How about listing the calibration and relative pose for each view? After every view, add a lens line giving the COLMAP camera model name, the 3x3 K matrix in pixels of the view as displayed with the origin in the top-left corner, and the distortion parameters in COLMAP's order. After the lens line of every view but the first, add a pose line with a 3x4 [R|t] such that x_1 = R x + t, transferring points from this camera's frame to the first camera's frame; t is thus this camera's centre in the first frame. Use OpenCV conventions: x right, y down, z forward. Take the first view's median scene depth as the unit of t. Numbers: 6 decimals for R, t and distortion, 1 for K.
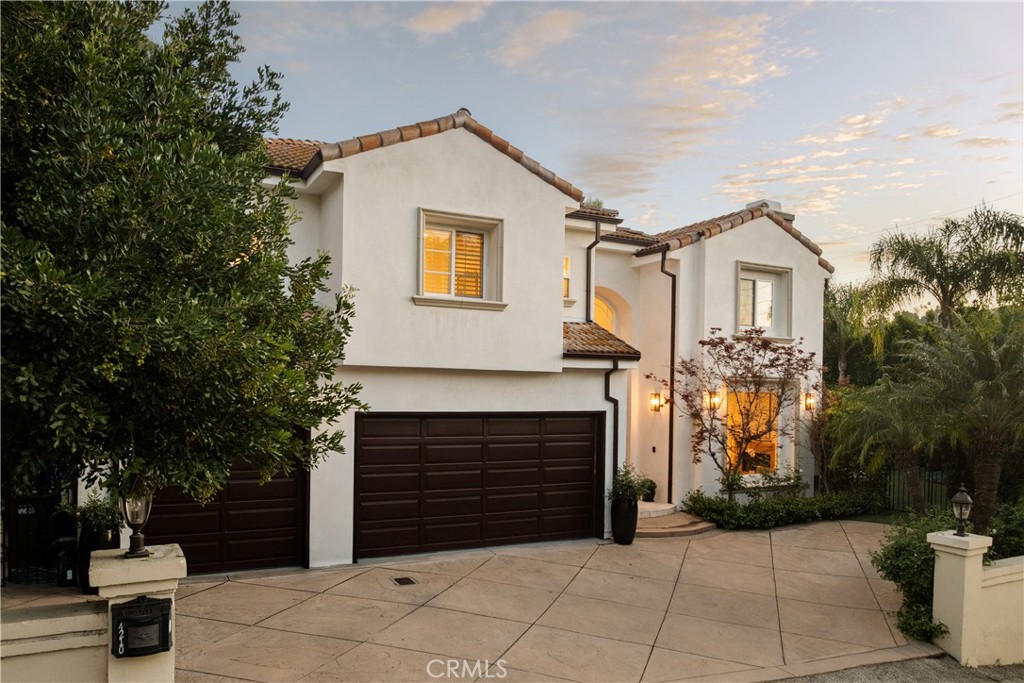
lens RADIAL K [[736.4, 0, 512.3], [0, 736.4, 392.9], [0, 0, 1]] dist [-0.018848, 0.000101]
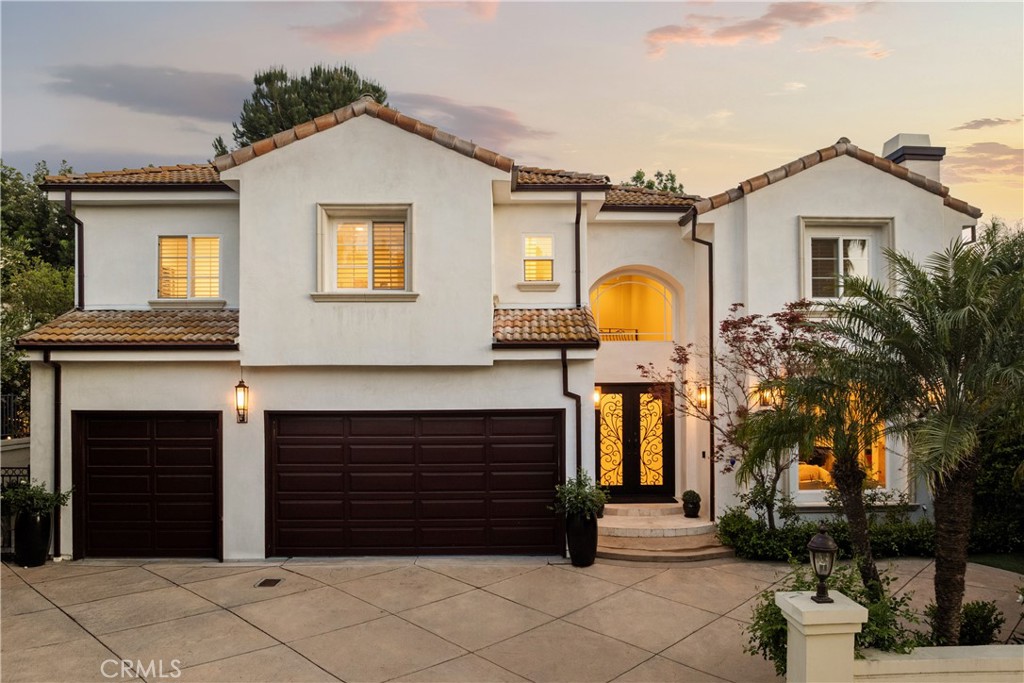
lens RADIAL K [[723.4, 0, 514.0], [0, 723.4, 379.0], [0, 0, 1]] dist [-0.034023, -0.000646]
pose [[0.896720, -0.023758, -0.441960, 0.479998], [0.016004, 0.999646, -0.021265, 0.007423], [0.442309, 0.011996, 0.896783, 0.230980]]
